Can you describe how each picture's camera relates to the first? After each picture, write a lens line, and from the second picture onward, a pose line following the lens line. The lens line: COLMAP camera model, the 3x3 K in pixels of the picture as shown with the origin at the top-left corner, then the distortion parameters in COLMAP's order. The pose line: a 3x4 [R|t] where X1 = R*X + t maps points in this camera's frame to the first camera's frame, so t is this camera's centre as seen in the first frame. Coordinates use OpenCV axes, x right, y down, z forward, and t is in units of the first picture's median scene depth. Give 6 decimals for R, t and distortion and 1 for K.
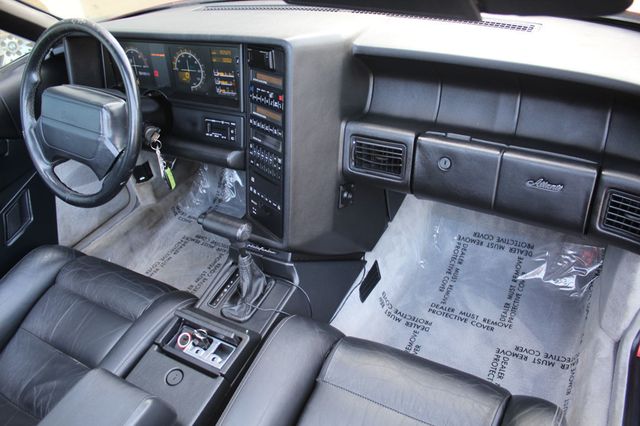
lens RADIAL K [[523.5, 0, 320.0], [0, 523.5, 213.0], [0, 0, 1]] dist [-0.177966, 0.161101]
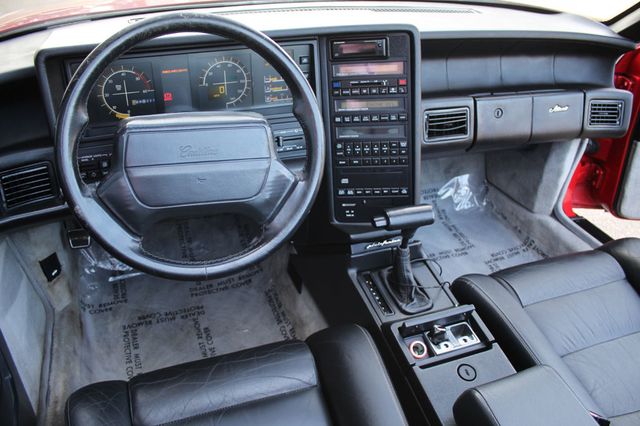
lens RADIAL K [[523.5, 0, 320.0], [0, 523.5, 213.0], [0, 0, 1]] dist [-0.177966, 0.161101]
pose [[0.641483, -0.302627, 0.704923, -0.822004], [0.354370, 0.931881, 0.077582, -0.097375], [-0.680383, 0.200036, 0.705028, 0.365986]]
